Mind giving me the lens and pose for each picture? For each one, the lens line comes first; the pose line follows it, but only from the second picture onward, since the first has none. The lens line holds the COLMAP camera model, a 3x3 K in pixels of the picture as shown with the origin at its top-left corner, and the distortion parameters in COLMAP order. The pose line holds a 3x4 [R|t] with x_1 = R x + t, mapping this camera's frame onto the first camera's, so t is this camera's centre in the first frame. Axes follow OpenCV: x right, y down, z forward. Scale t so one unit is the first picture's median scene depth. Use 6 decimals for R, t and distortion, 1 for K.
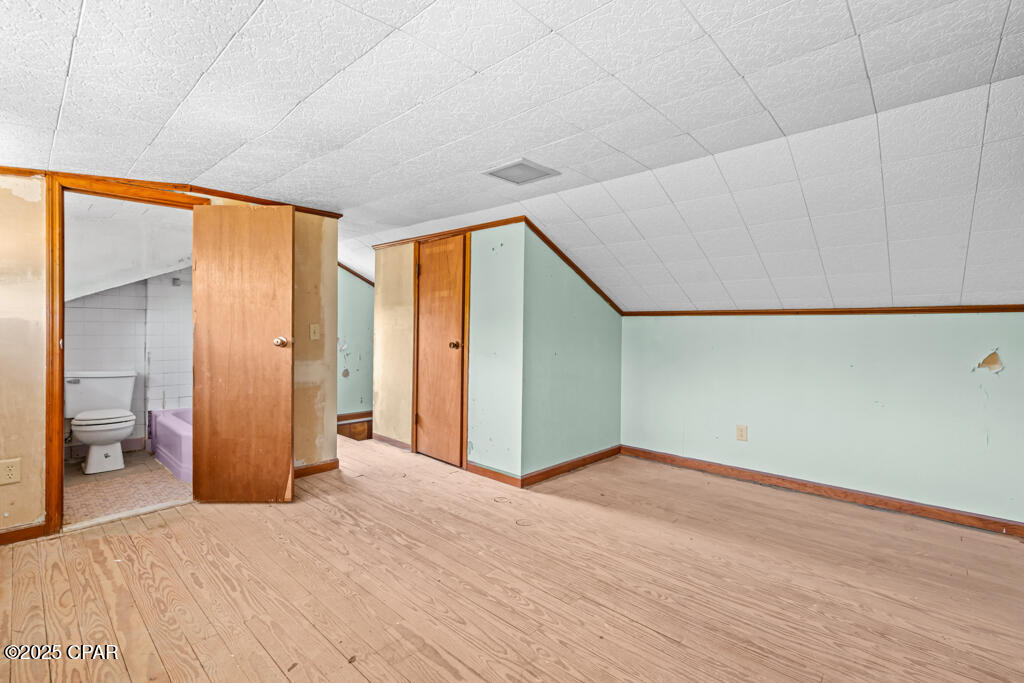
lens RADIAL K [[449.6, 0, 507.4], [0, 449.6, 342.8], [0, 0, 1]] dist [-0.002926, 0.000079]
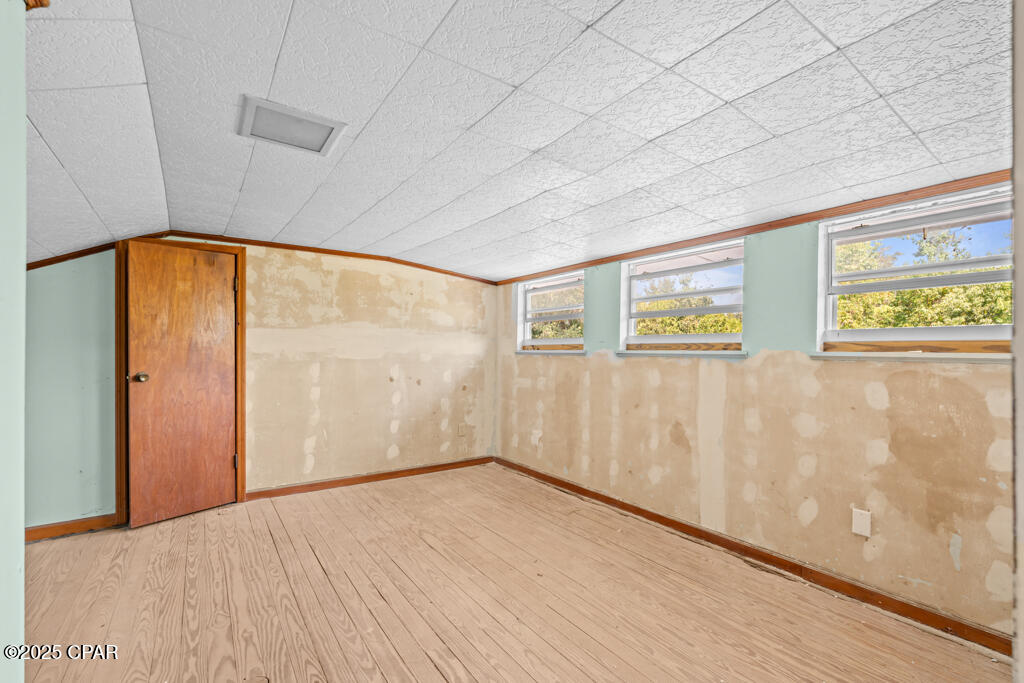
lens RADIAL K [[449.6, 0, 511.7], [0, 449.6, 347.2], [0, 0, 1]] dist [-0.002926, 0.000079]
pose [[-0.976553, -0.012855, 0.214891, -0.539919], [-0.008415, 0.999732, 0.021564, -0.086277], [-0.215111, 0.019250, -0.976400, 1.926881]]
